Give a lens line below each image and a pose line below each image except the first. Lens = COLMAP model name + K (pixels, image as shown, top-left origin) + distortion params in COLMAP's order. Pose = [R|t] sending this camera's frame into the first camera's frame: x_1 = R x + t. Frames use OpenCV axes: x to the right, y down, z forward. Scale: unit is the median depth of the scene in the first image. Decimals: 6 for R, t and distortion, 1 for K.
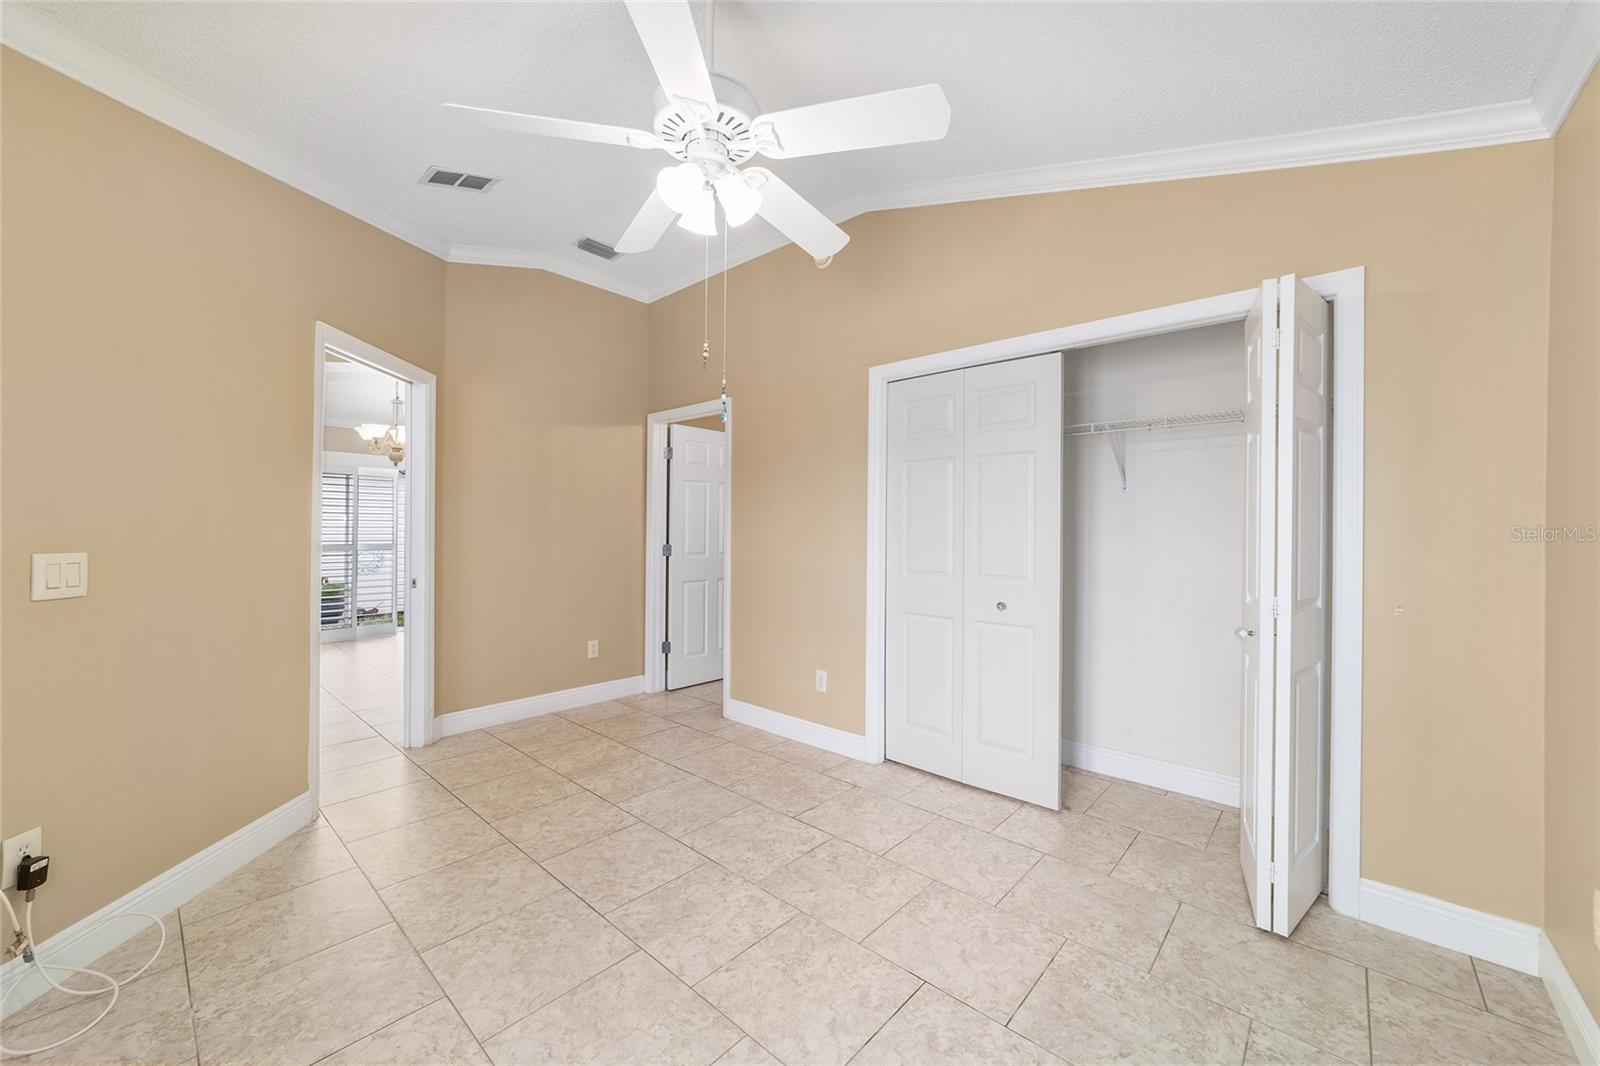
lens RADIAL K [[614.7, 0, 798.5], [0, 614.7, 531.2], [0, 0, 1]] dist [-0.015854, 0.007996]
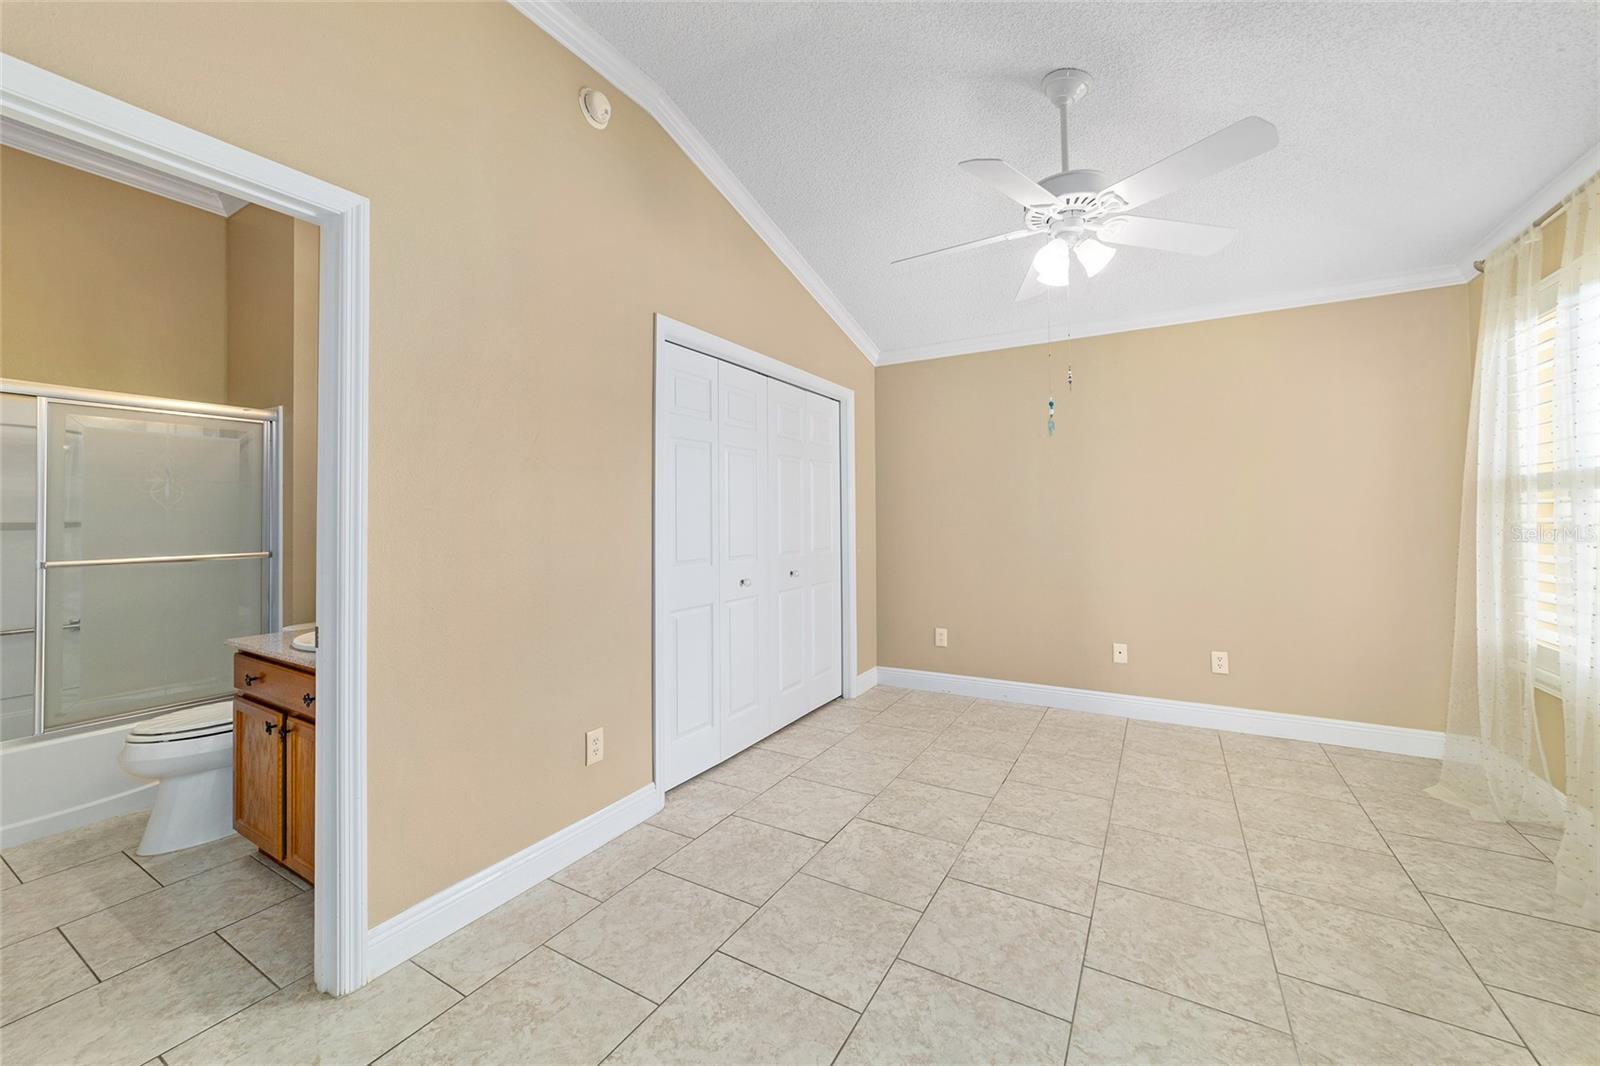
lens RADIAL K [[624.9, 0, 799.8], [0, 624.9, 511.3], [0, 0, 1]] dist [-0.015976, 0.008136]
pose [[-0.204429, 0.003801, 0.978874, -1.110887], [0.007499, 0.999969, -0.002317, -0.007920], [-0.978853, 0.006867, -0.204452, 1.542669]]
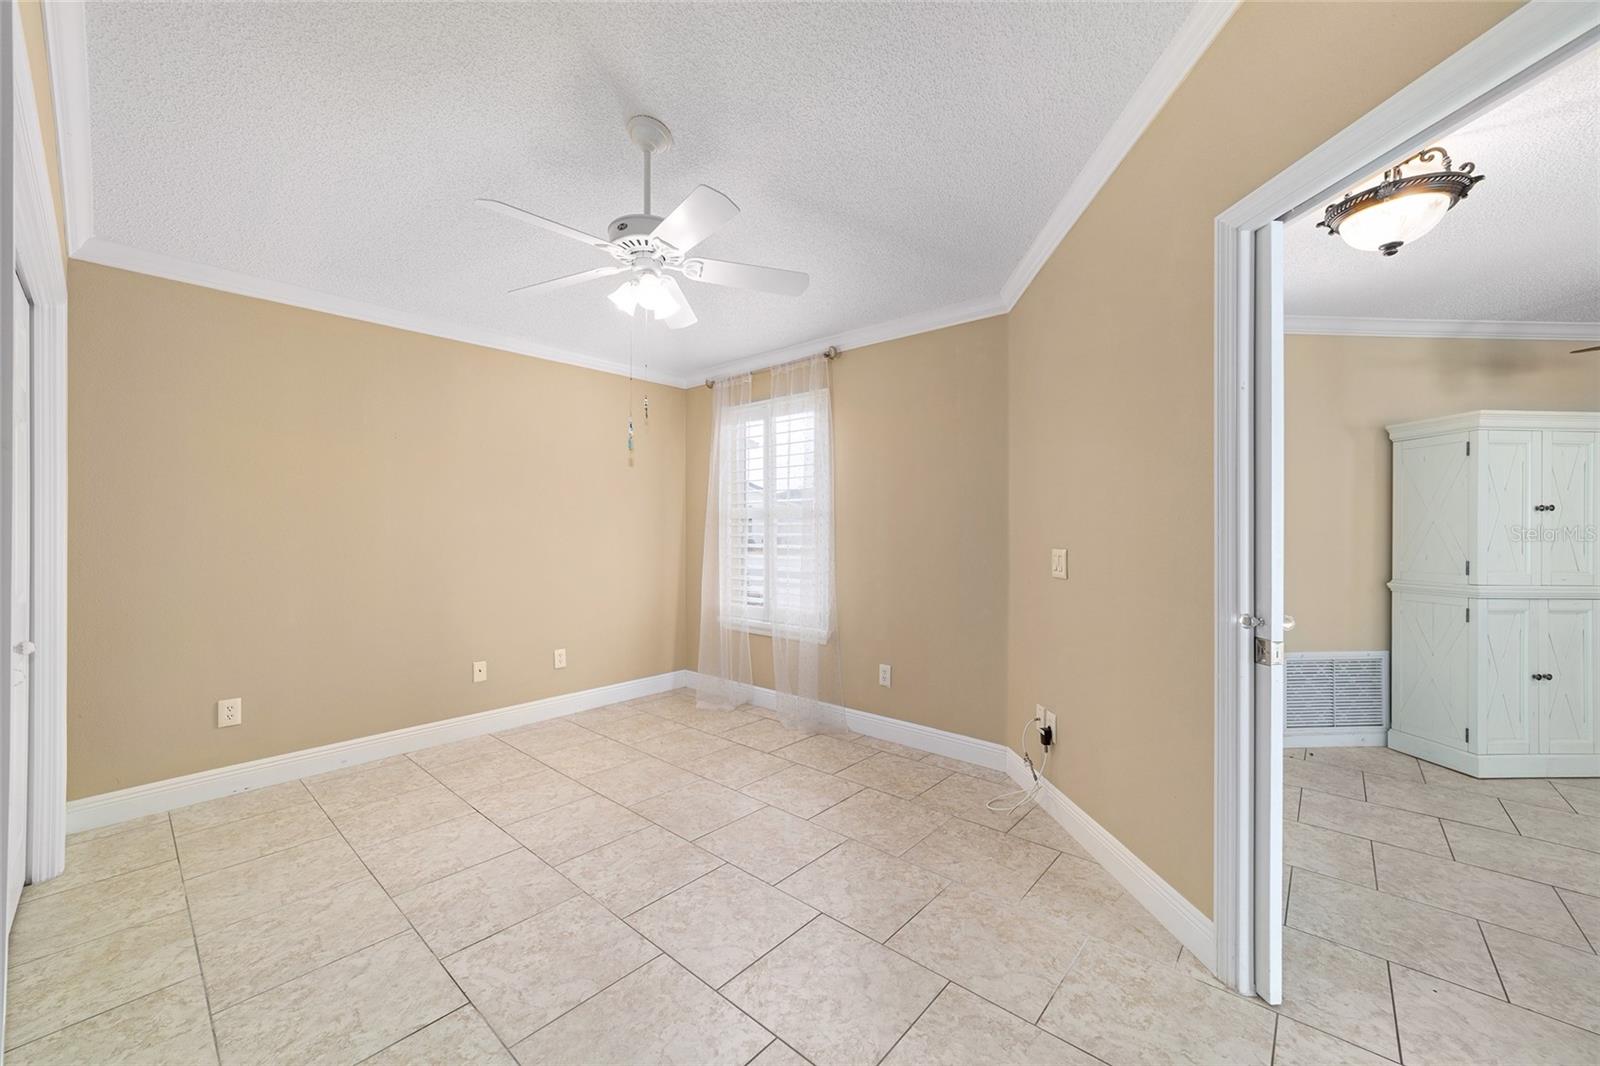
lens RADIAL K [[614.7, 0, 798.5], [0, 614.7, 531.2], [0, 0, 1]] dist [-0.015854, 0.007996]
pose [[-0.999882, -0.007393, -0.013434, -0.409961], [-0.007419, 0.999971, 0.001859, -0.005301], [0.013420, 0.001958, -0.999908, 2.038637]]
